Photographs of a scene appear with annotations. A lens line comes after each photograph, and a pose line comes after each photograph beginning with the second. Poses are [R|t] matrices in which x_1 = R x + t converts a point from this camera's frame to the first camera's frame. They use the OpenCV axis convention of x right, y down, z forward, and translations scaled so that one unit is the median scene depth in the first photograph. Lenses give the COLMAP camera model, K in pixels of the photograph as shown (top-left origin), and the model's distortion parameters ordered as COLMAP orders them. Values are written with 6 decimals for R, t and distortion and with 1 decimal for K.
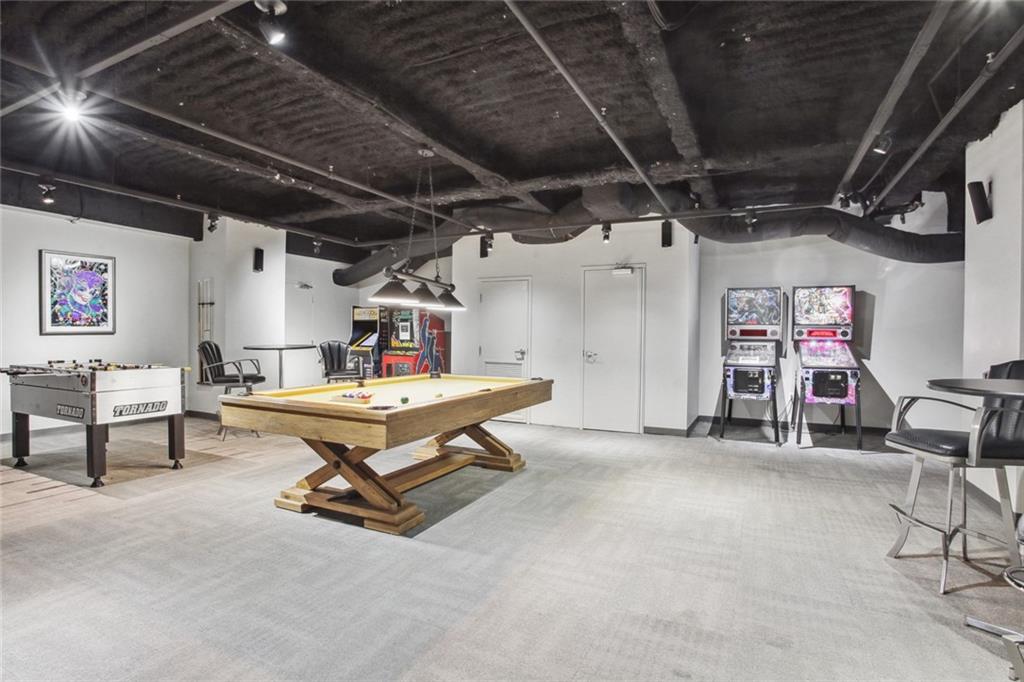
lens RADIAL K [[501.3, 0, 512.0], [0, 501.3, 341.0], [0, 0, 1]] dist [-0.053537, 0.000033]
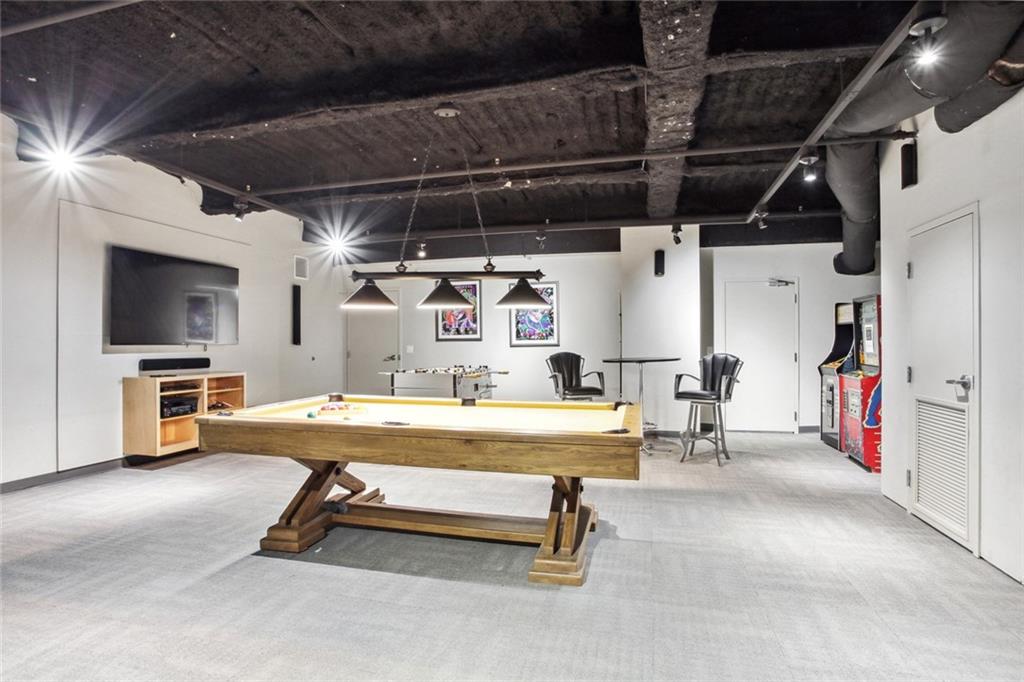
lens RADIAL K [[533.9, 0, 512.0], [0, 533.9, 341.0], [0, 0, 1]] dist [-0.043011, 0.000692]
pose [[0.204955, -0.013933, -0.978672, 0.464808], [-0.008502, 0.999836, -0.016015, -0.004640], [0.978734, 0.011603, 0.204803, 0.657239]]
